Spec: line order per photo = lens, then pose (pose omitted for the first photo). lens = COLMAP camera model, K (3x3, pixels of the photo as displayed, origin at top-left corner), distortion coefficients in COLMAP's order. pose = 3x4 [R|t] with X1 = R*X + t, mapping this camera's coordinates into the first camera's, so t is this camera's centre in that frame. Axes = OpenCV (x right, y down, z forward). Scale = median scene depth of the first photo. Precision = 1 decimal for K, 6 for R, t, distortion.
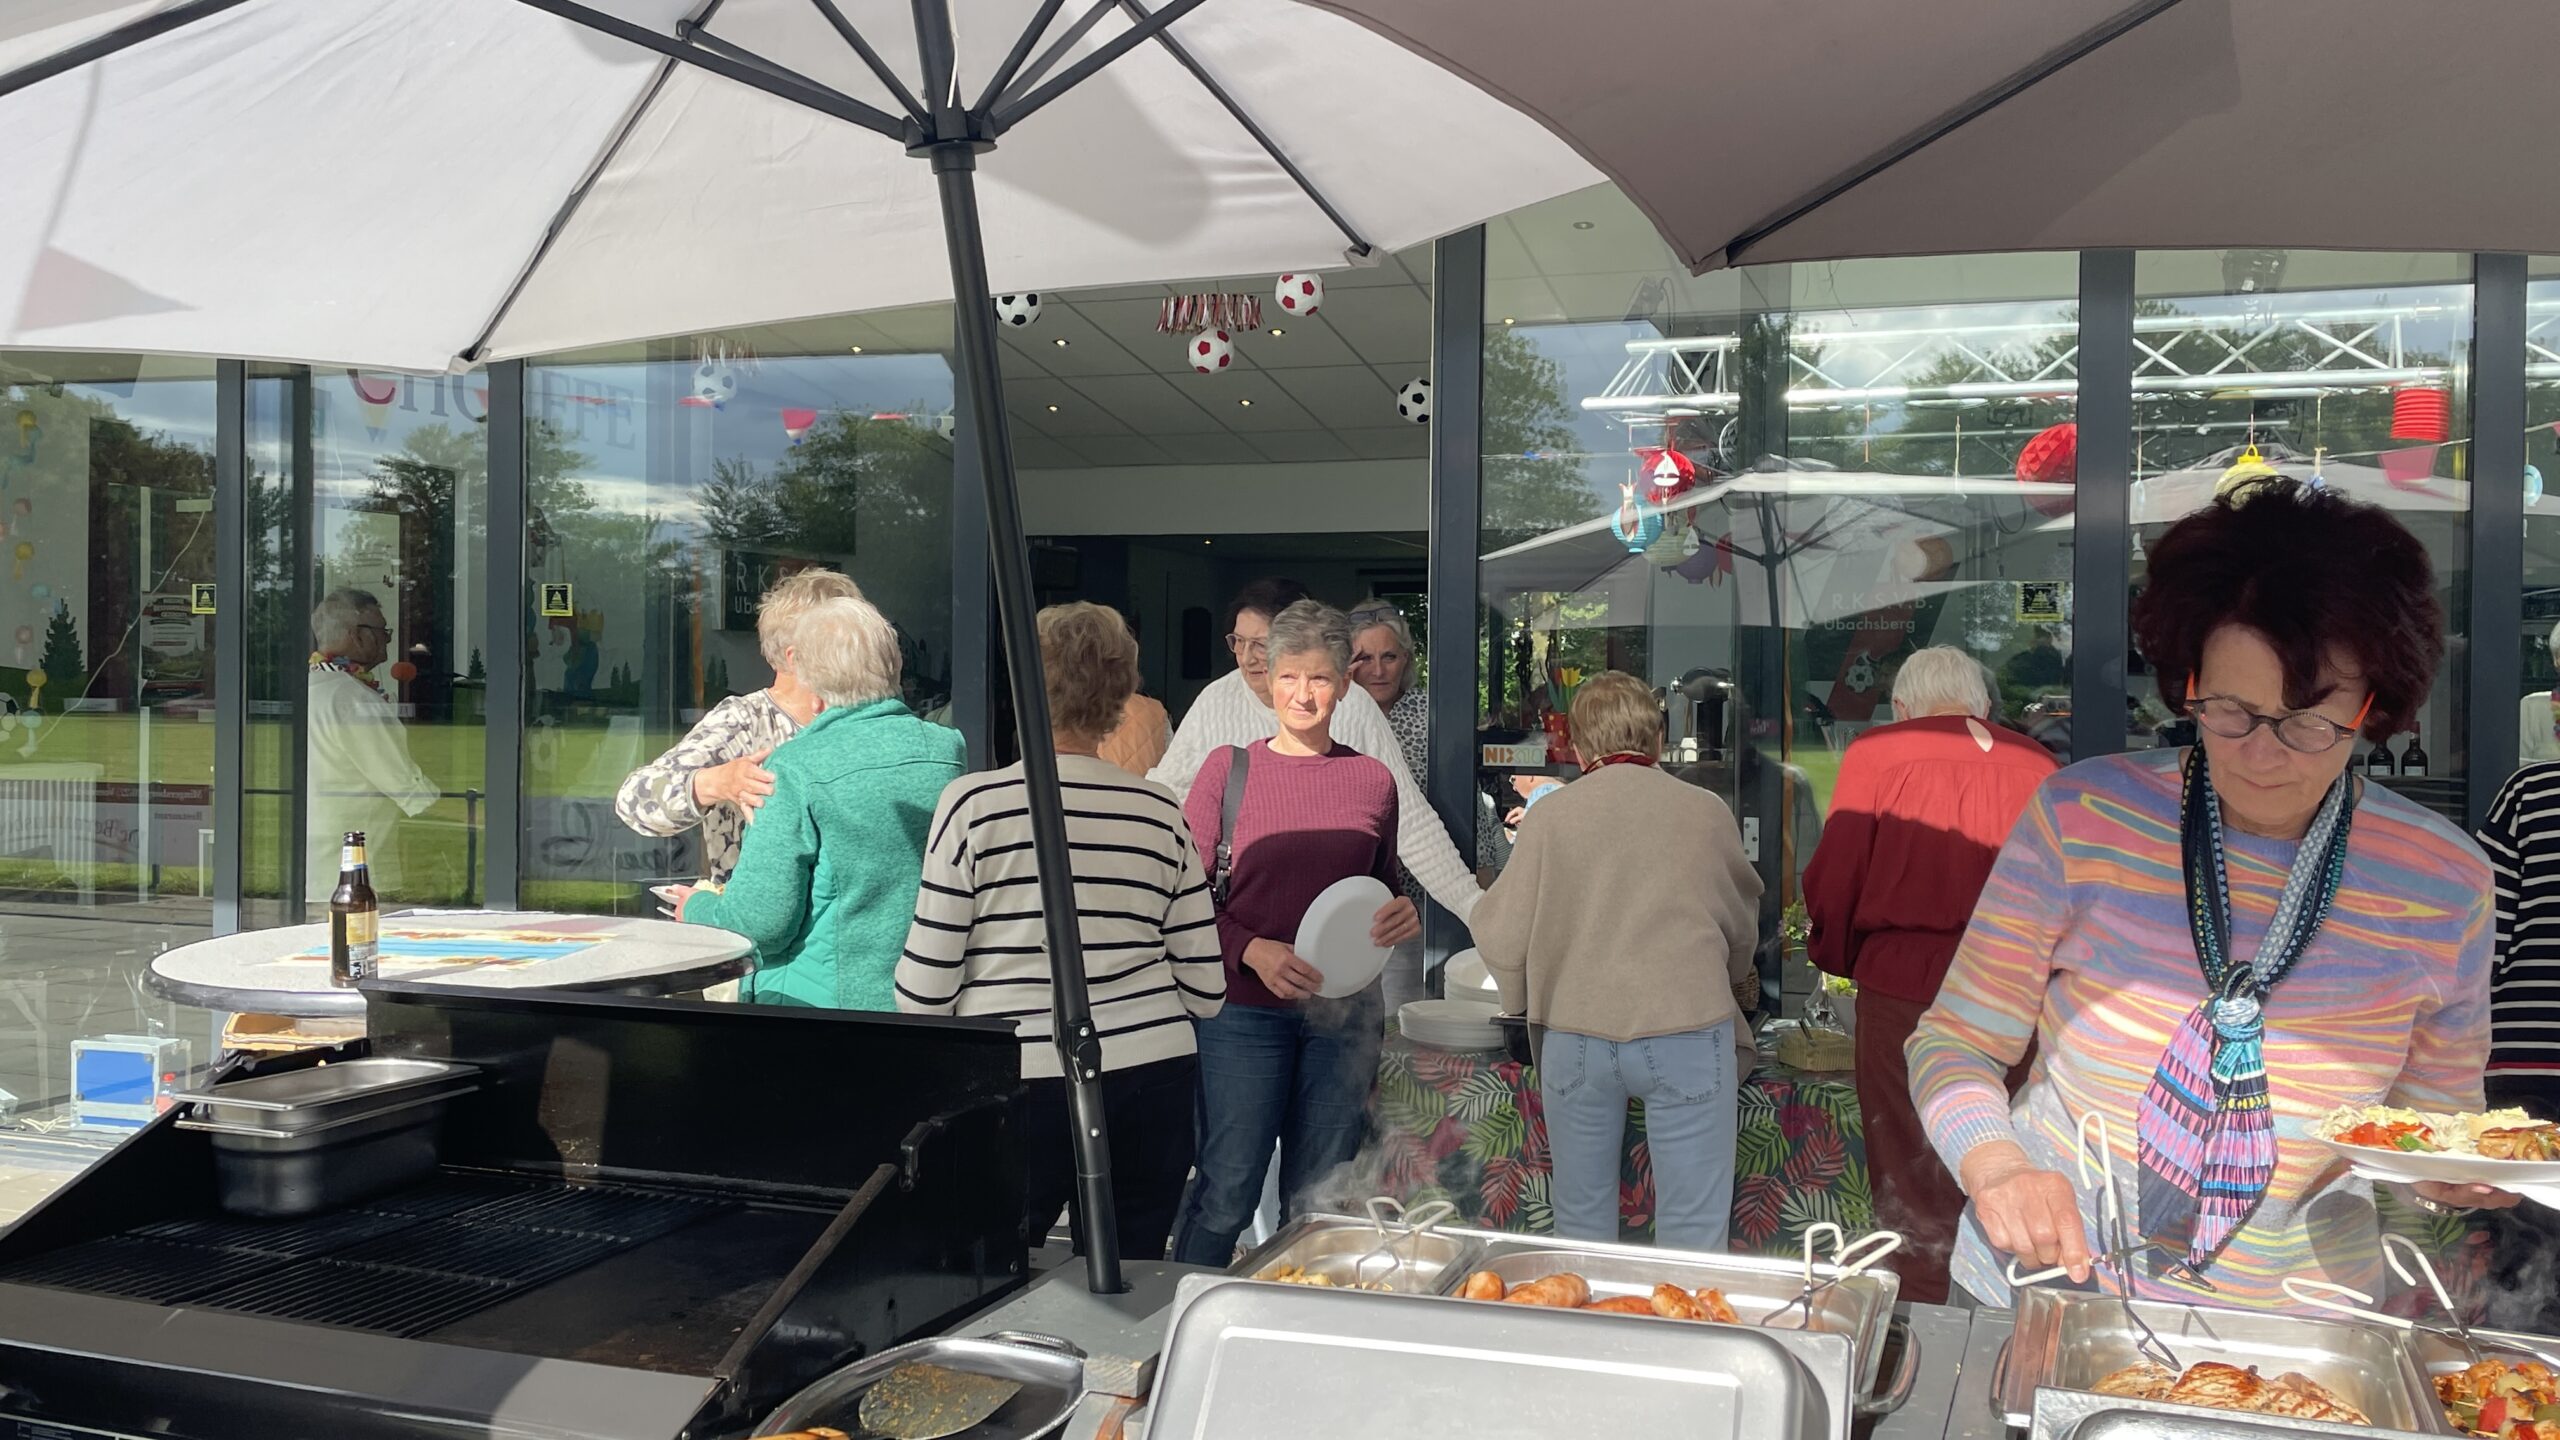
lens RADIAL K [[2118.8, 0, 1280.0], [0, 2118.8, 720.0], [0, 0, 1]] dist [0.107266, -0.146194]
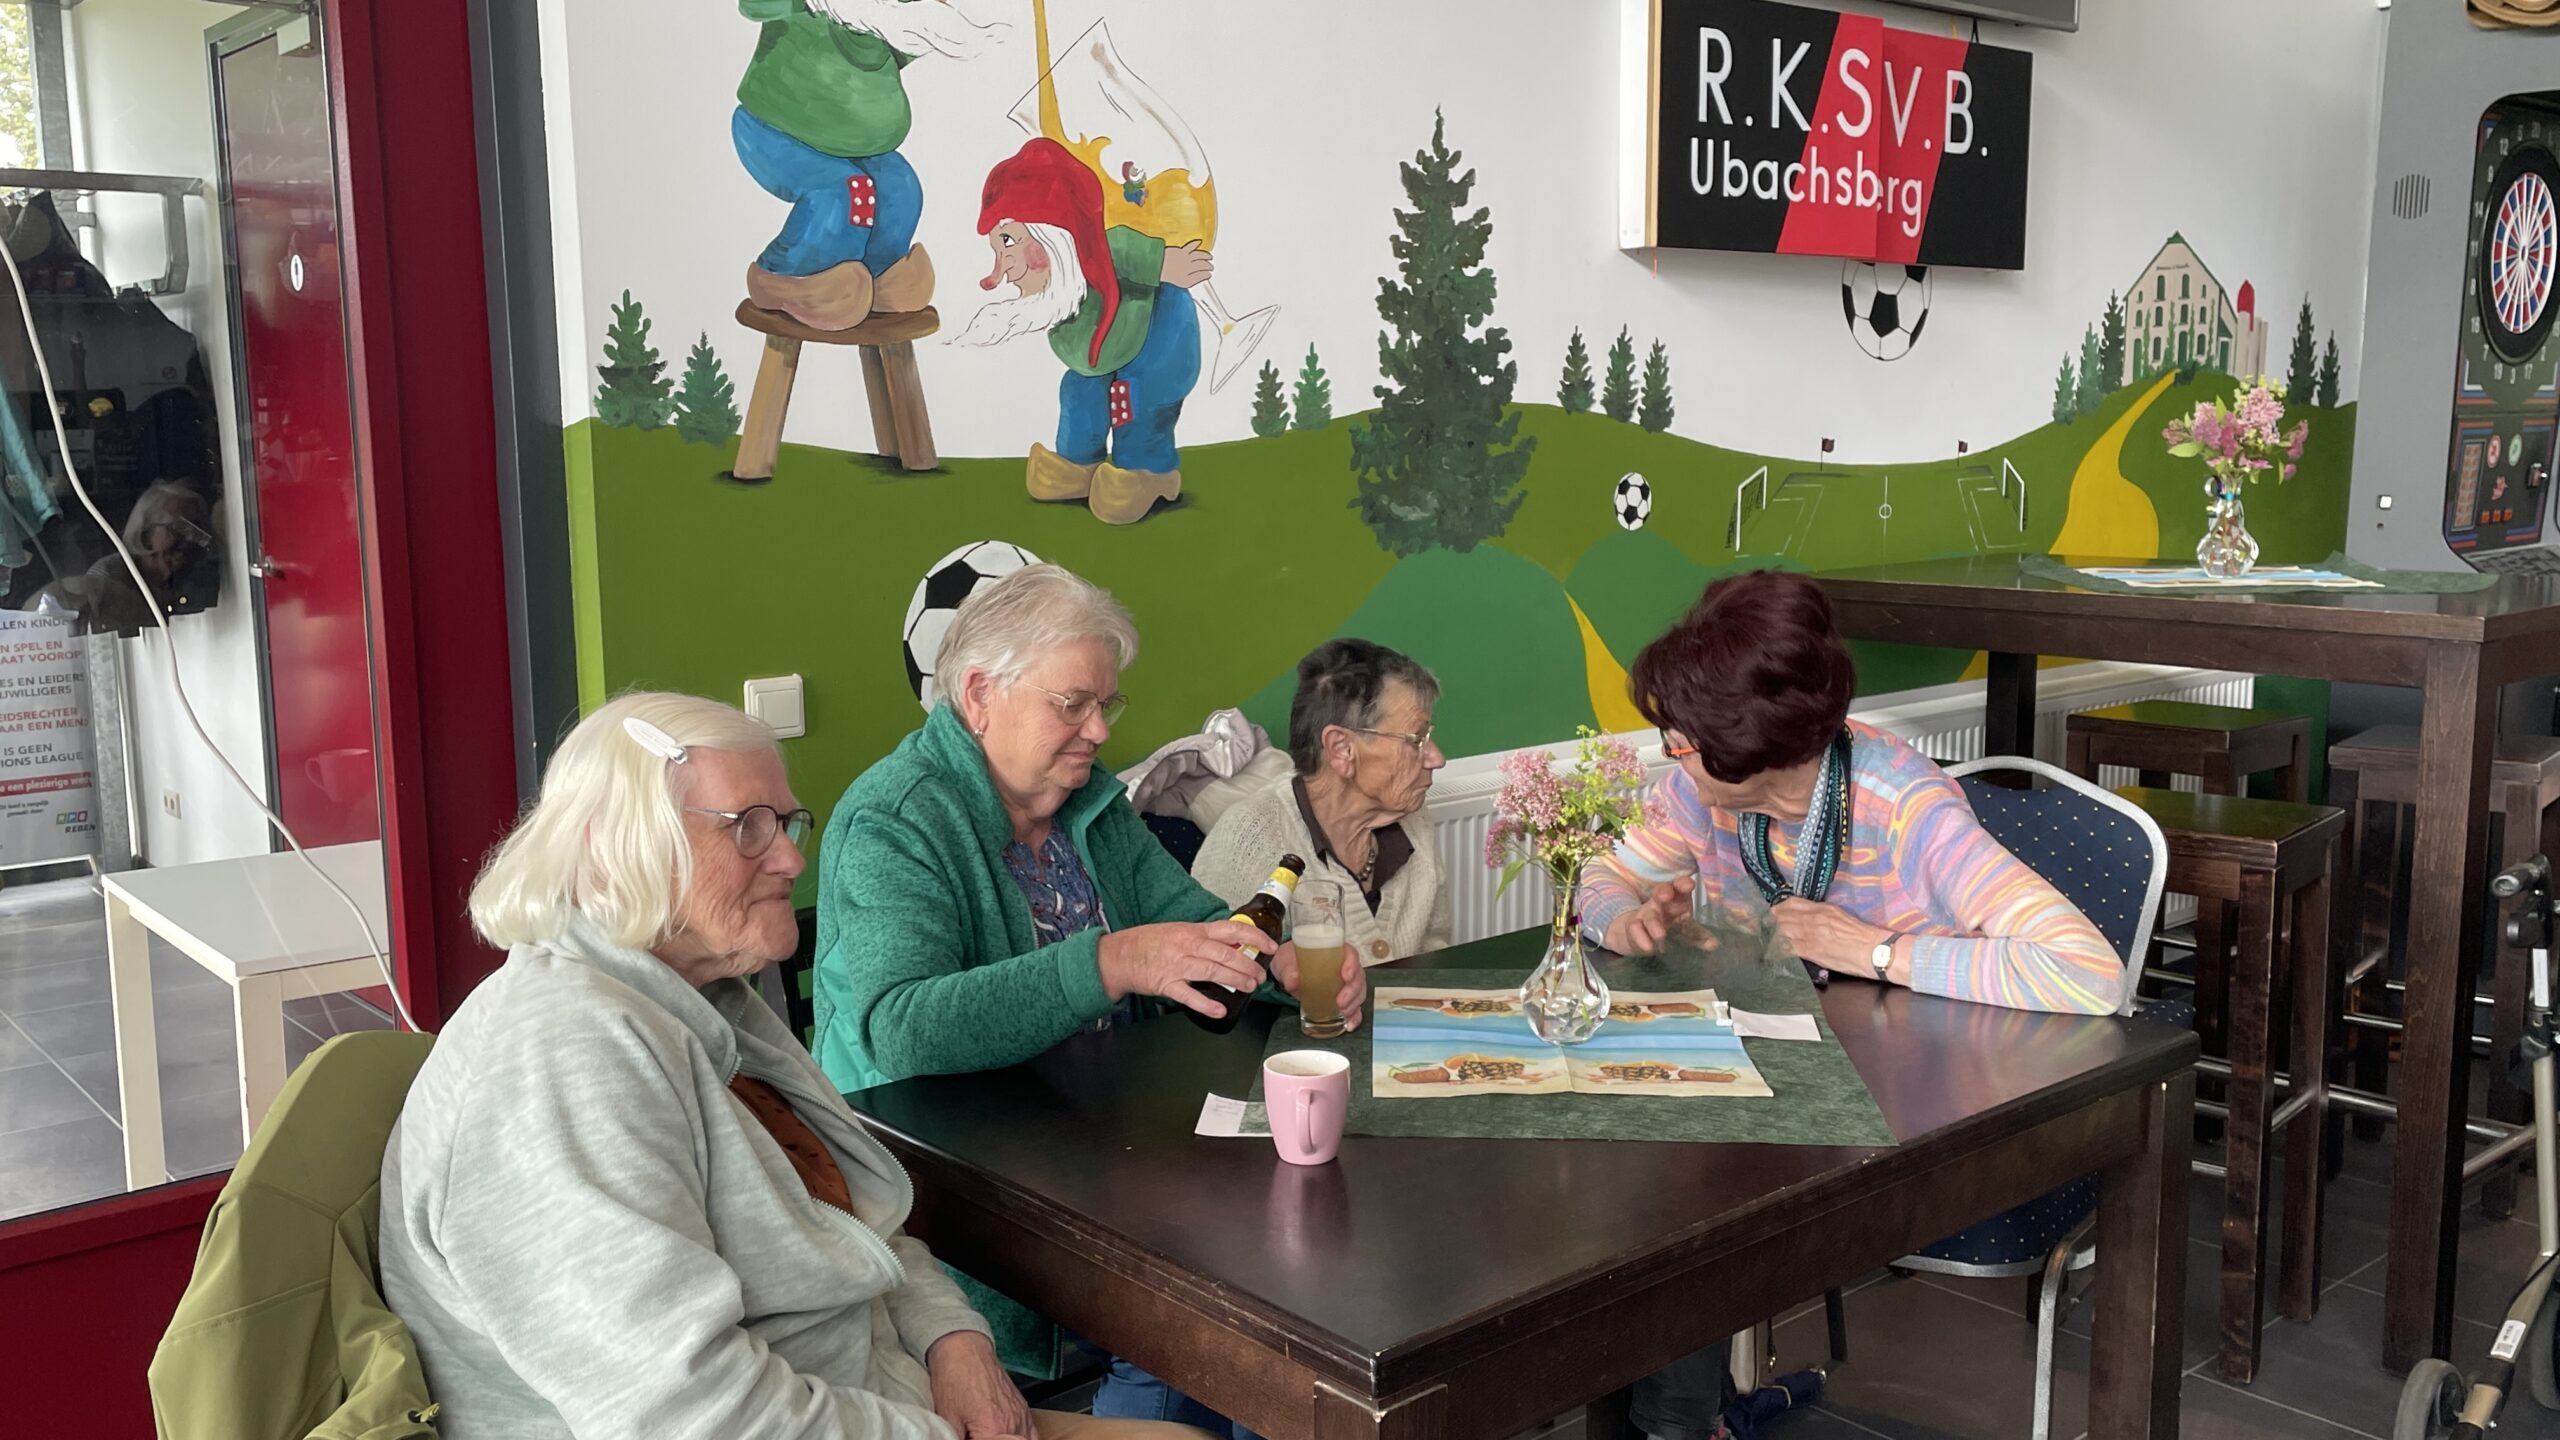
lens RADIAL K [[2118.8, 0, 1280.0], [0, 2118.8, 720.0], [0, 0, 1]] dist [0.107266, -0.146194]
pose [[0.867287, 0.048659, -0.495424, -0.168644], [0.012373, 0.992797, 0.119170, -0.011561], [0.497654, -0.109484, 0.860438, 0.794343]]
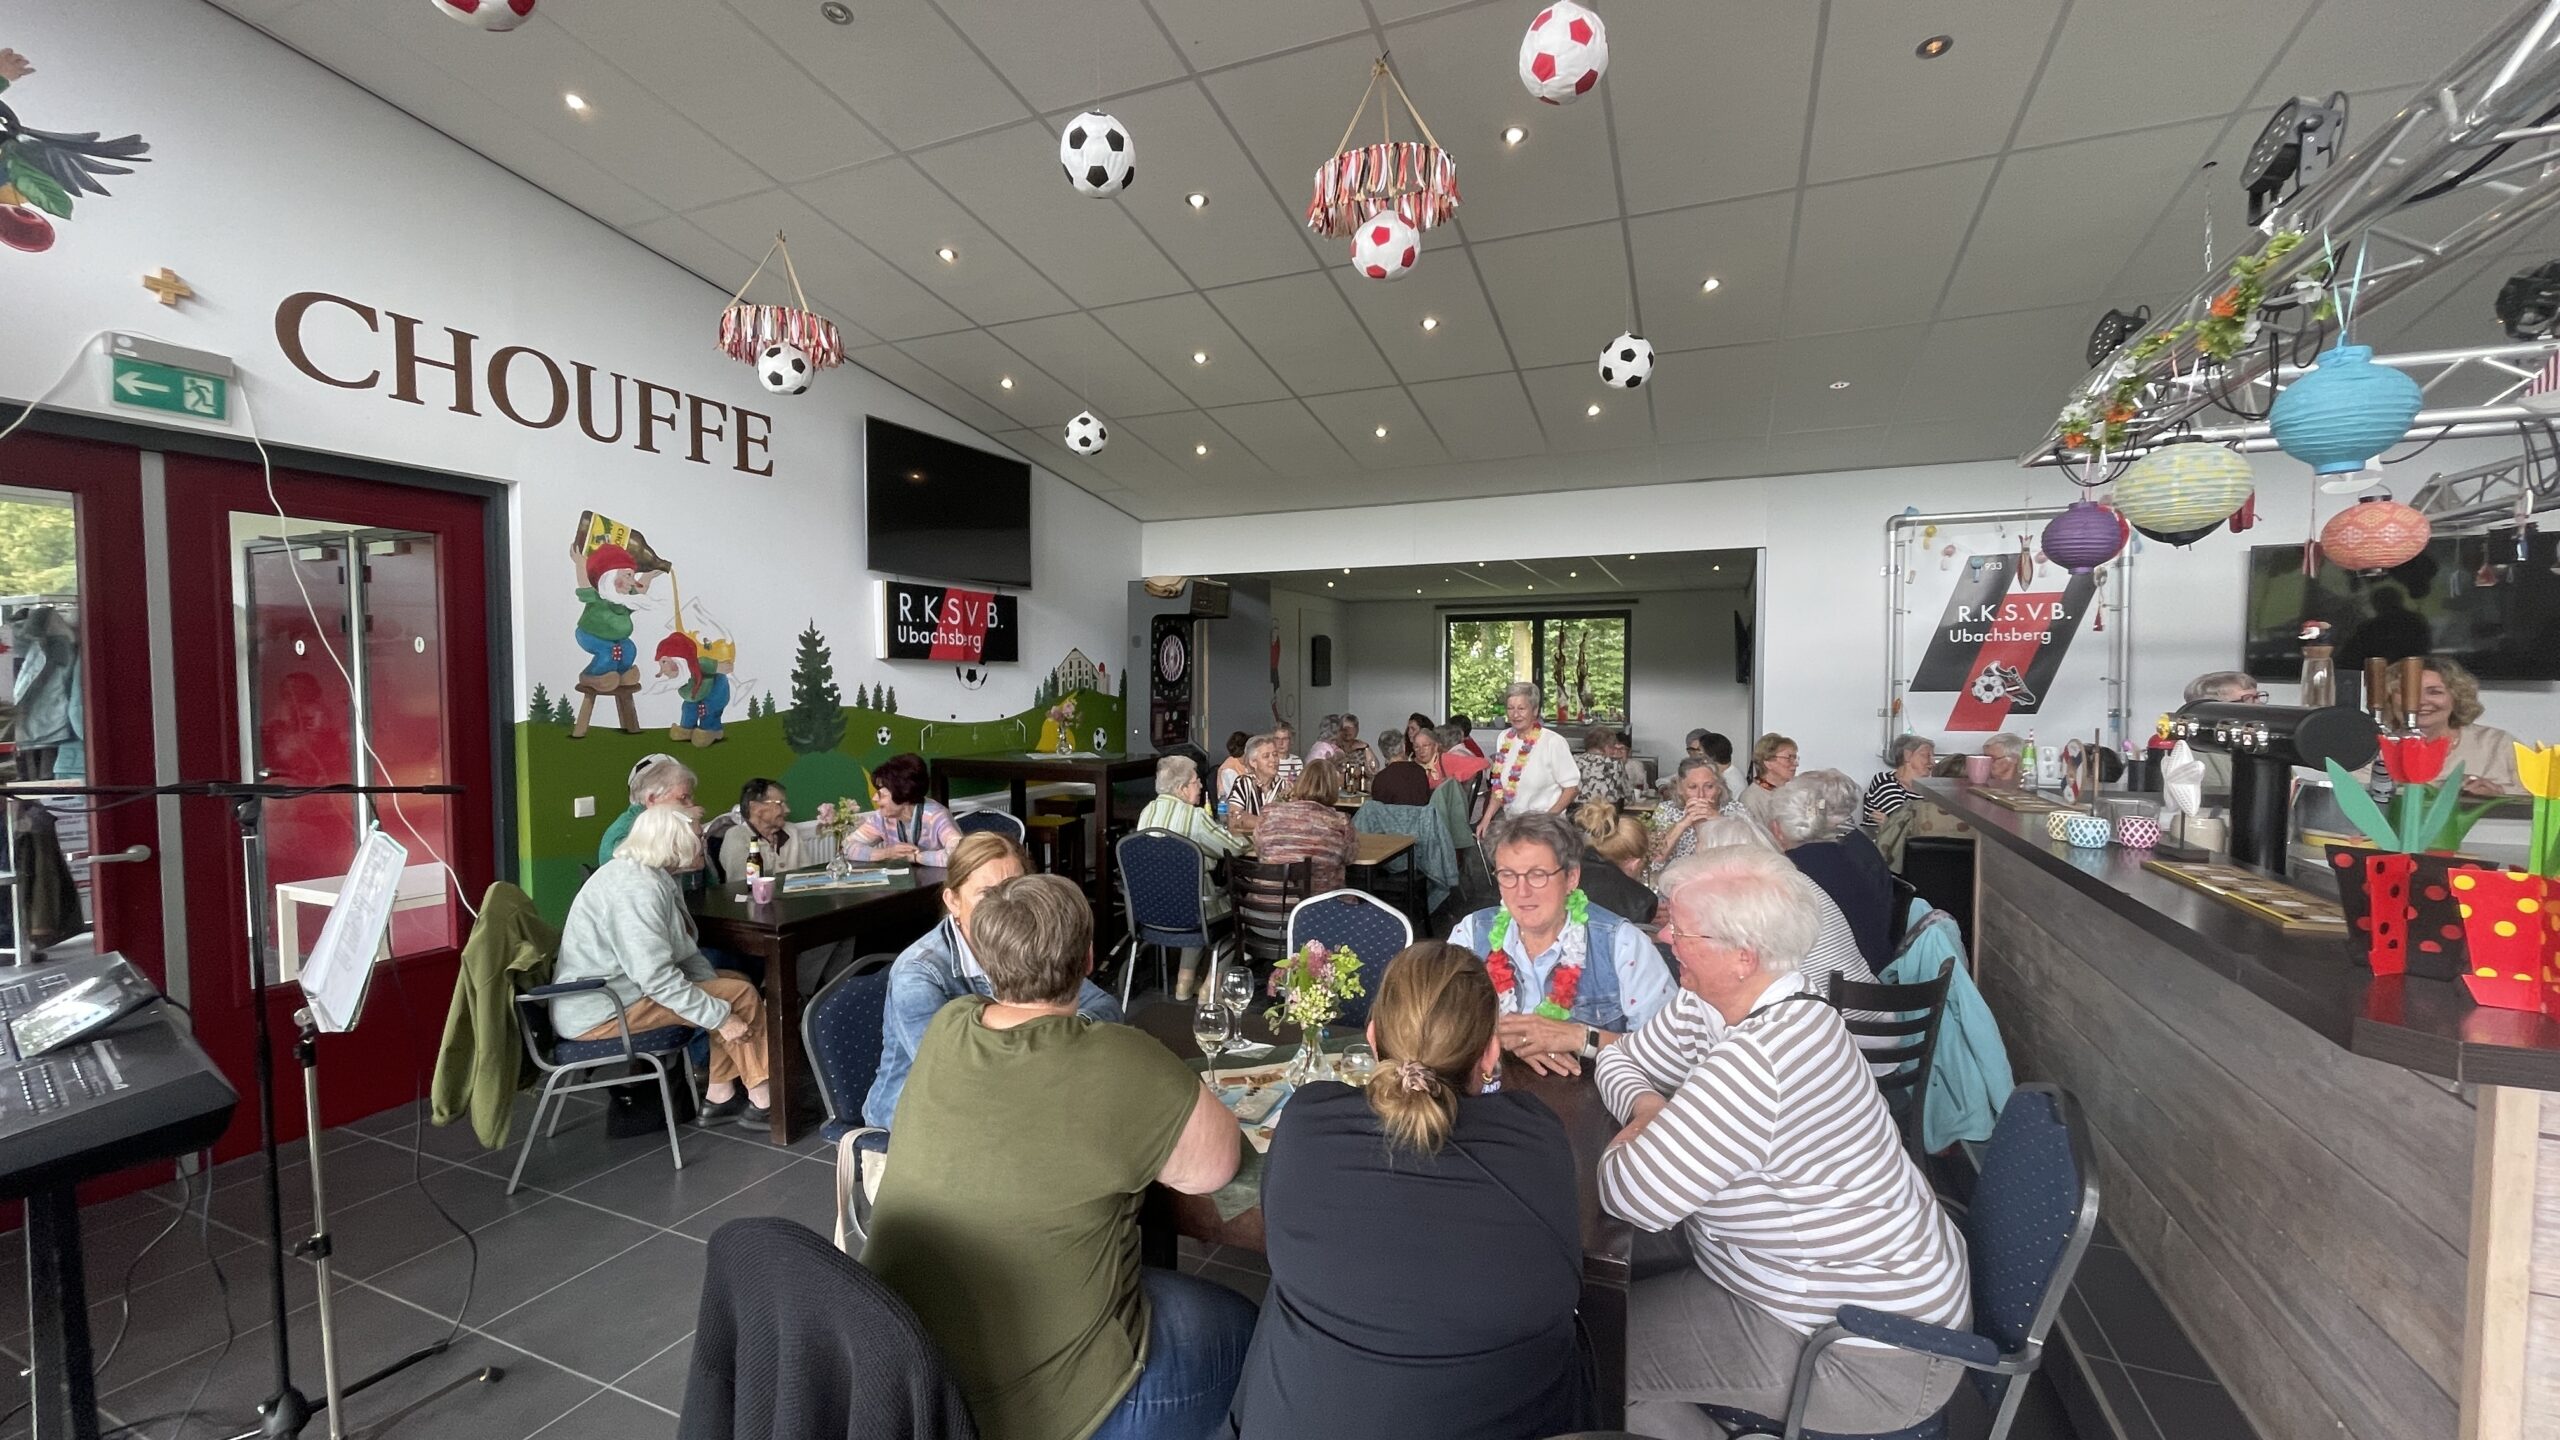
lens RADIAL K [[1018.0, 0, 1280.0], [0, 1018.0, 720.0], [0, 0, 1]] dist [-0.000289, -0.036194]
pose [[0.998504, -0.012048, -0.053337, -0.046575], [0.013174, 0.999696, 0.020817, -0.022648], [0.053070, -0.021489, 0.998360, 0.590219]]
